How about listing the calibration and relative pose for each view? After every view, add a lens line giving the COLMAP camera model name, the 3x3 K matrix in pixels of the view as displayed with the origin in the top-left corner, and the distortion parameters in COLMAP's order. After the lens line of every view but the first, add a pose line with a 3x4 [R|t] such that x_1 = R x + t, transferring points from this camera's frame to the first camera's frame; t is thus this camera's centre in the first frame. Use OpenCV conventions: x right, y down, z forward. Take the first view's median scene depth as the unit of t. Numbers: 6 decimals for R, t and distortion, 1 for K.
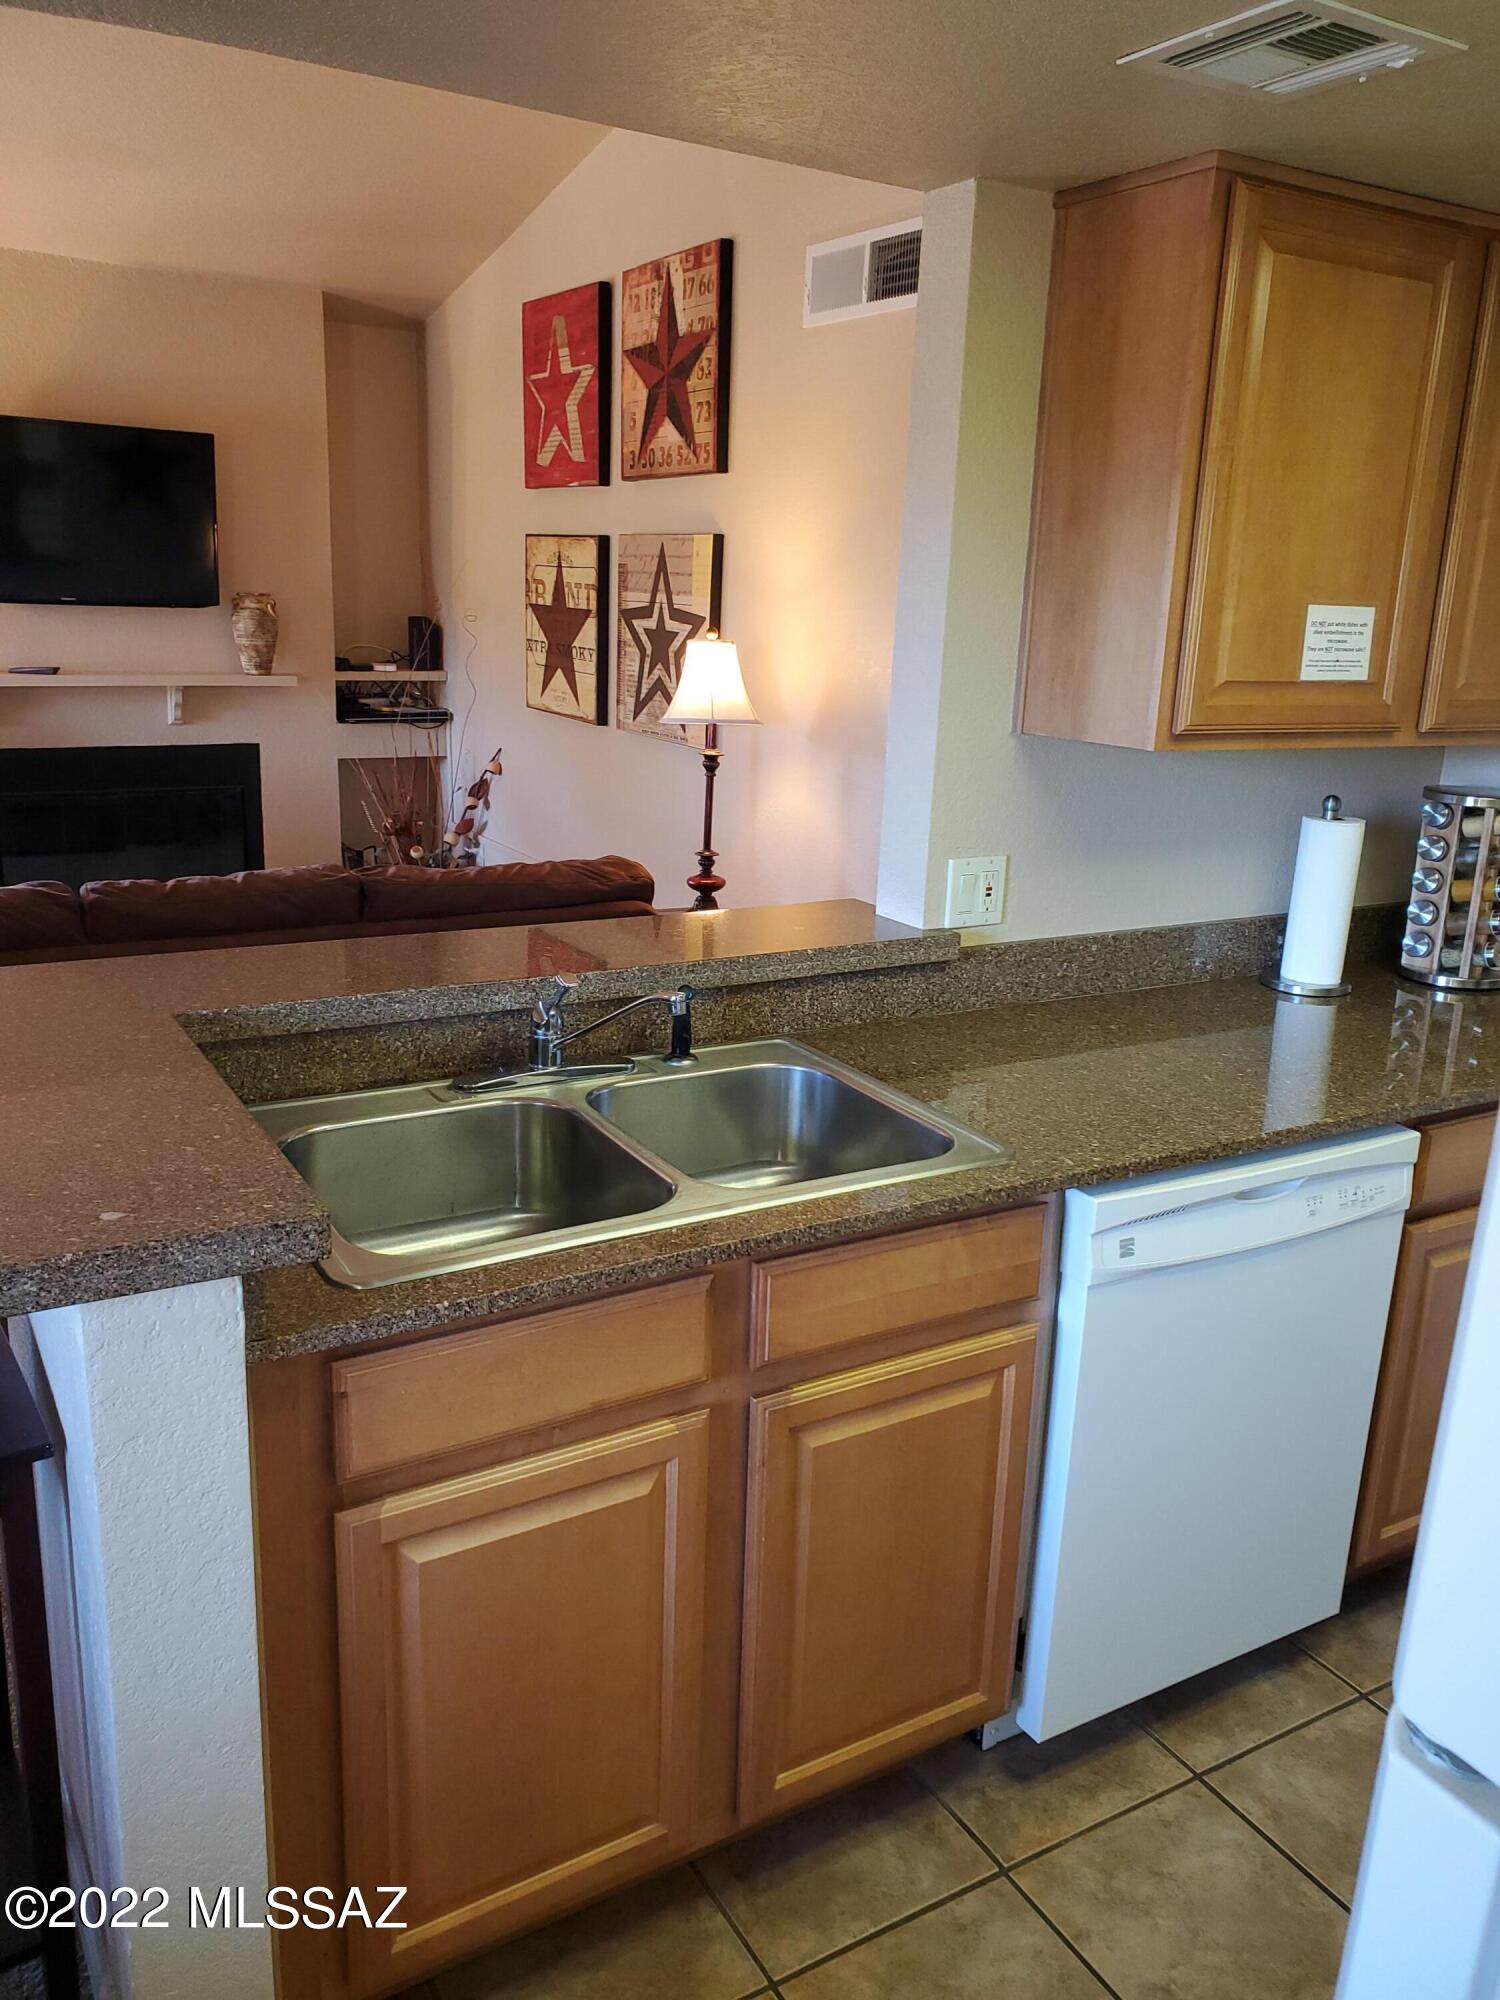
lens RADIAL K [[1563.4, 0, 746.1], [0, 1563.4, 1013.4], [0, 0, 1]] dist [0.003011, 0.020397]
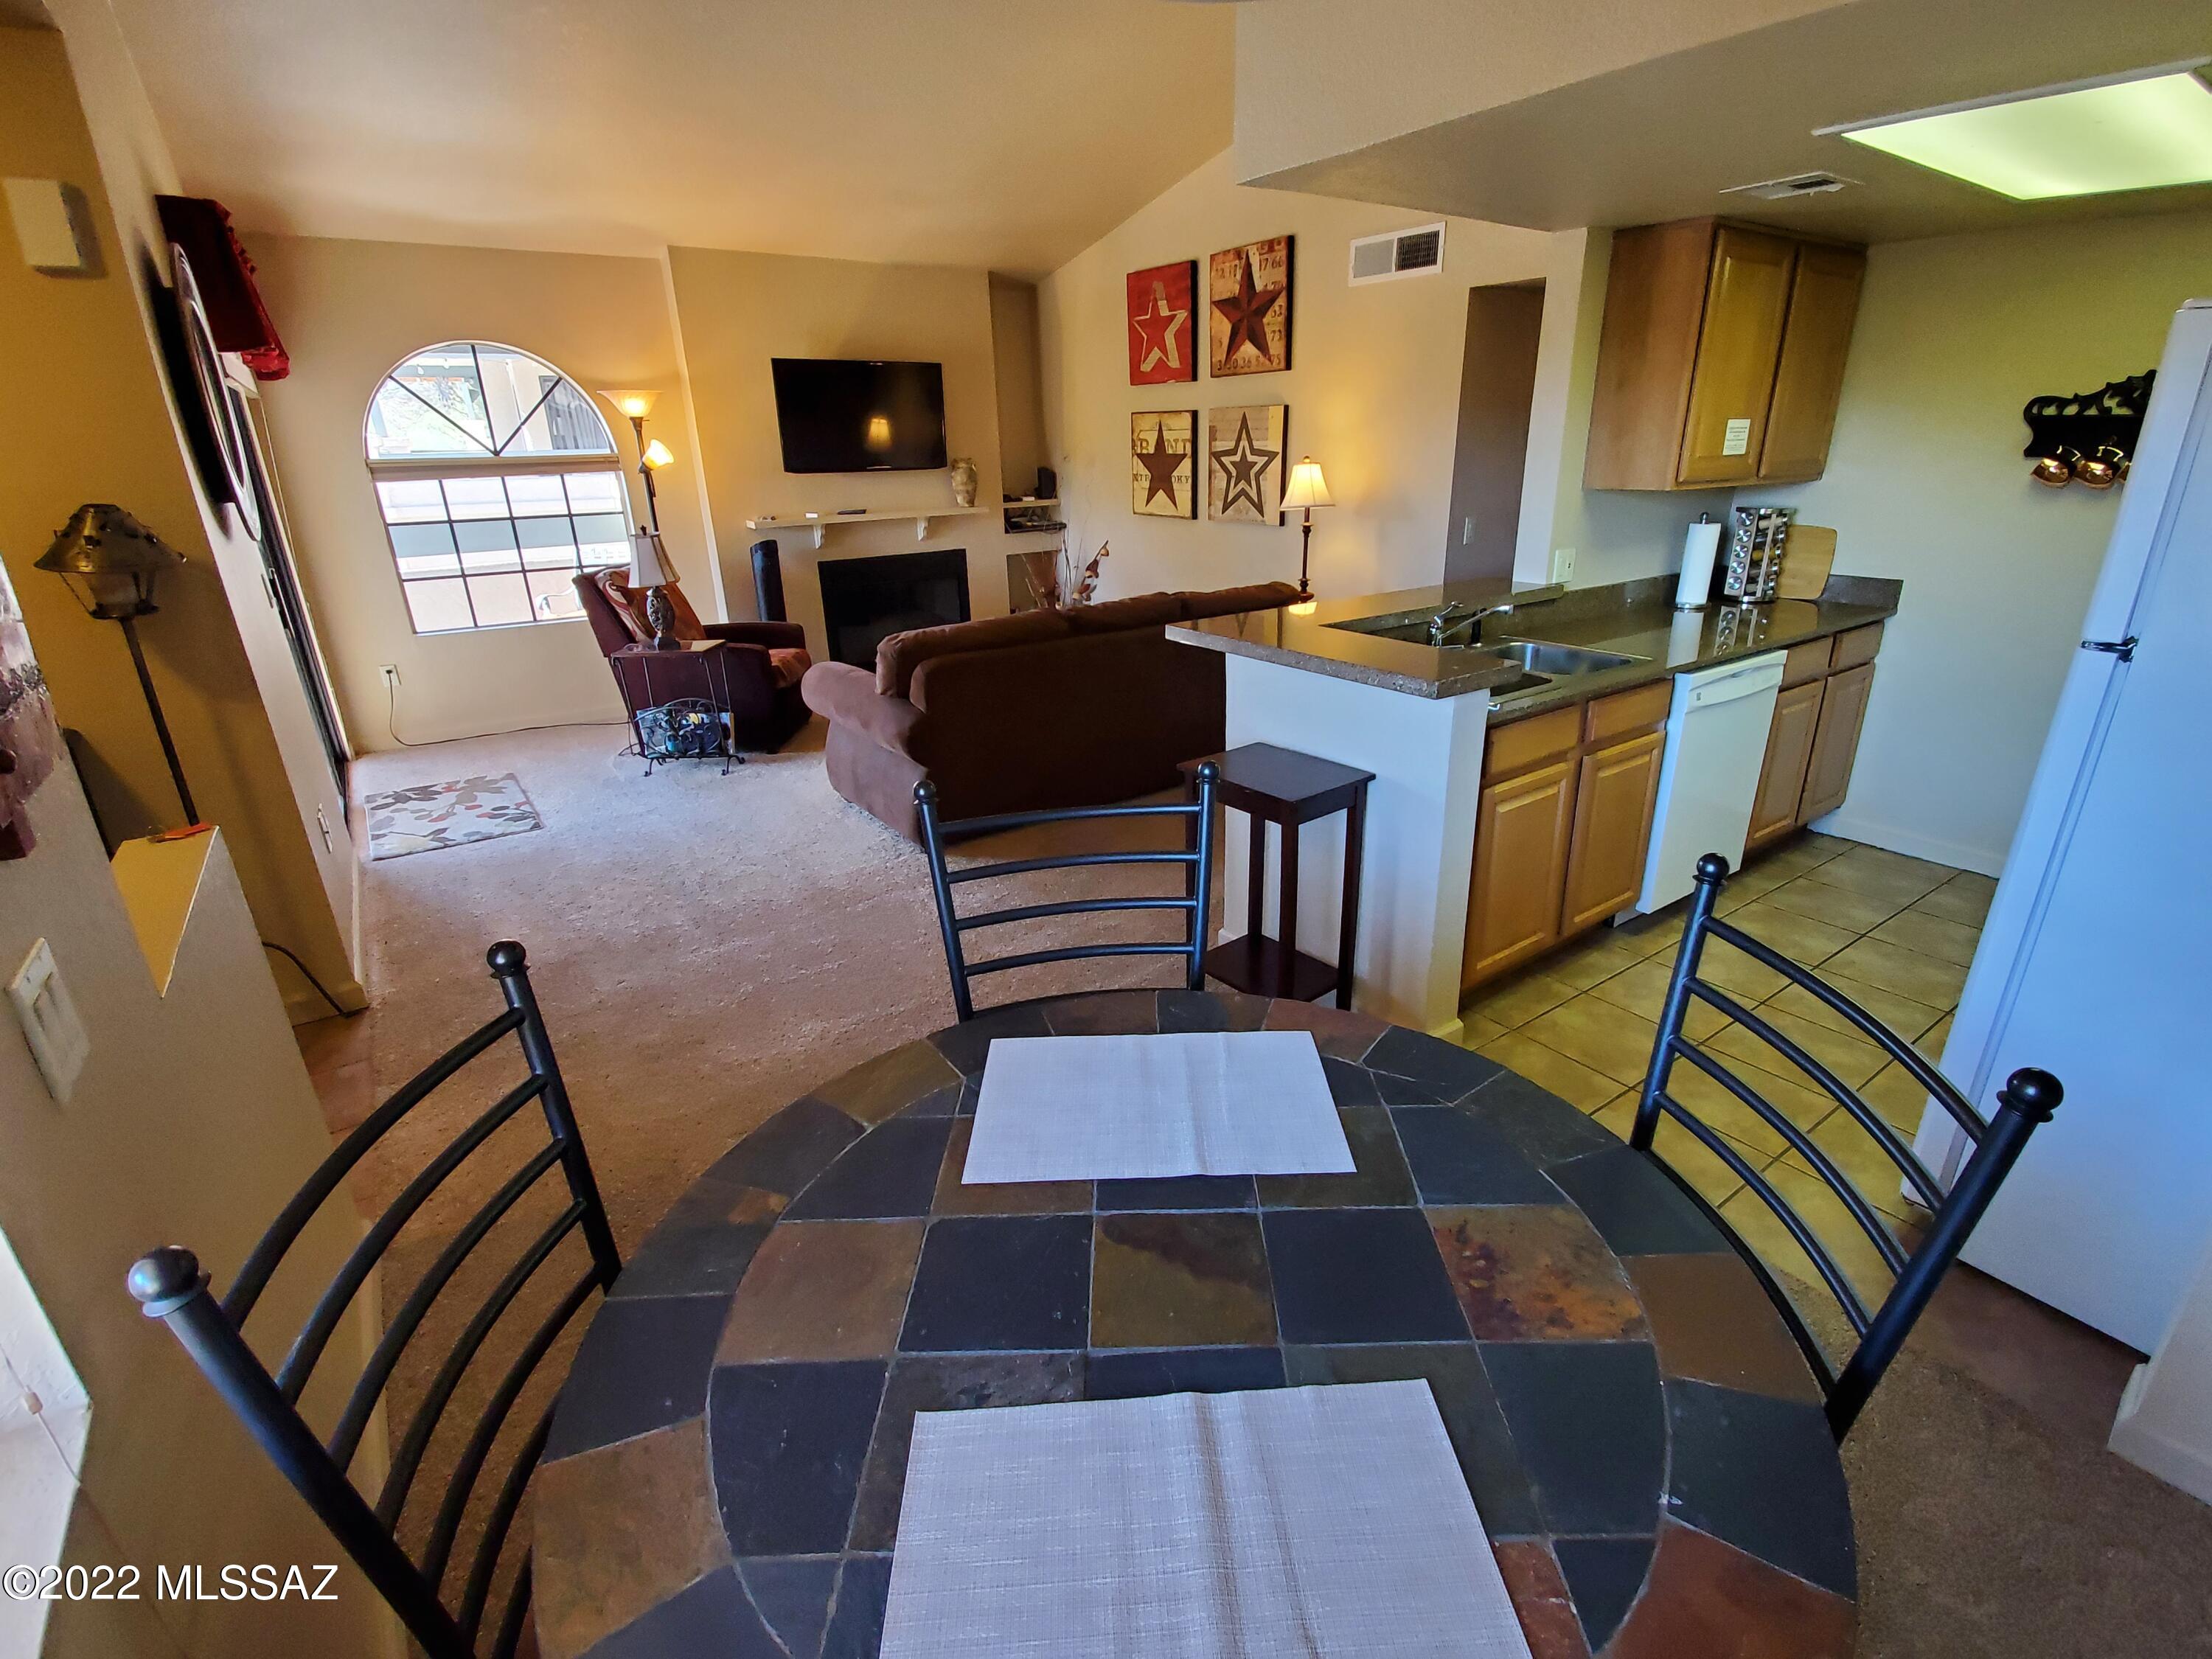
lens RADIAL K [[1020.4, 0, 1125.9], [0, 1020.4, 842.5], [0, 0, 1]] dist [0.001952, -0.008654]
pose [[0.994663, -0.087107, 0.055294, -0.290848], [0.080598, 0.990583, 0.110674, 0.049474], [-0.064414, -0.105626, 0.992317, -0.208589]]
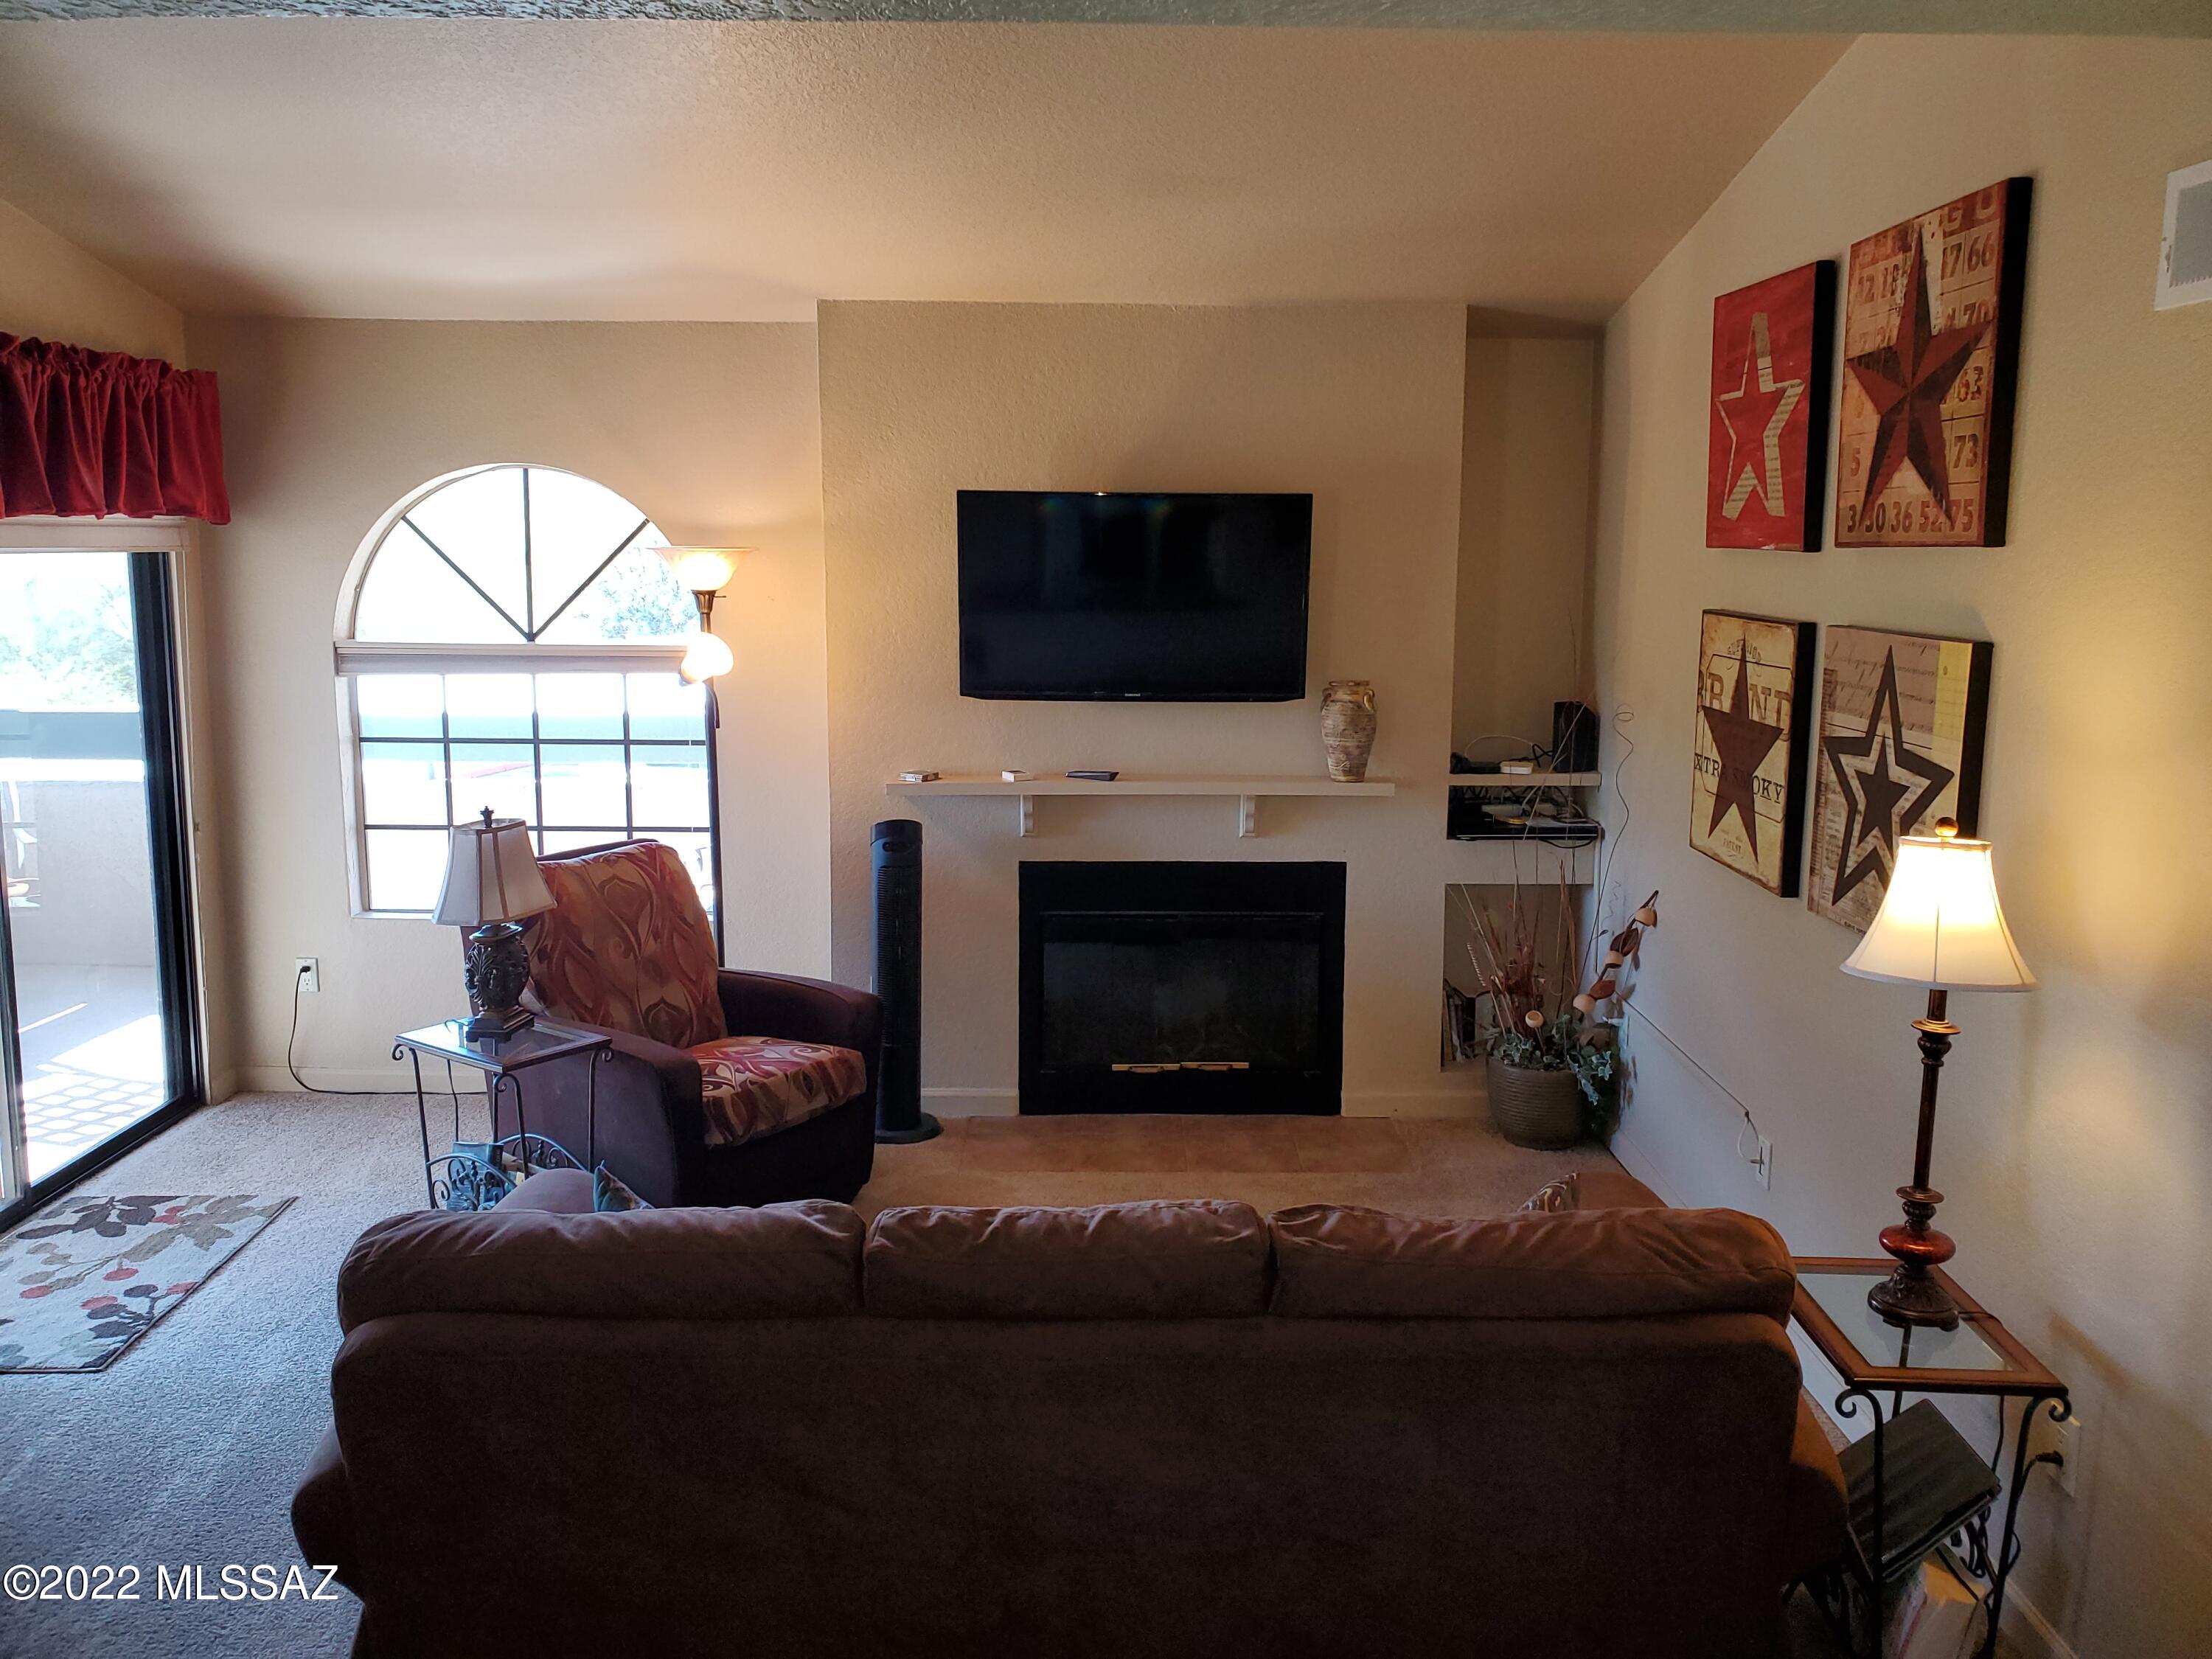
lens RADIAL K [[1729.1, 0, 1097.8], [0, 1729.1, 816.1], [0, 0, 1]] dist [0.003011, 0.020397]
pose [[0.860843, 0.043397, -0.507016, 0.028269], [-0.106064, 0.989776, -0.095364, -0.127833], [0.497694, 0.135870, 0.856645, 0.240080]]
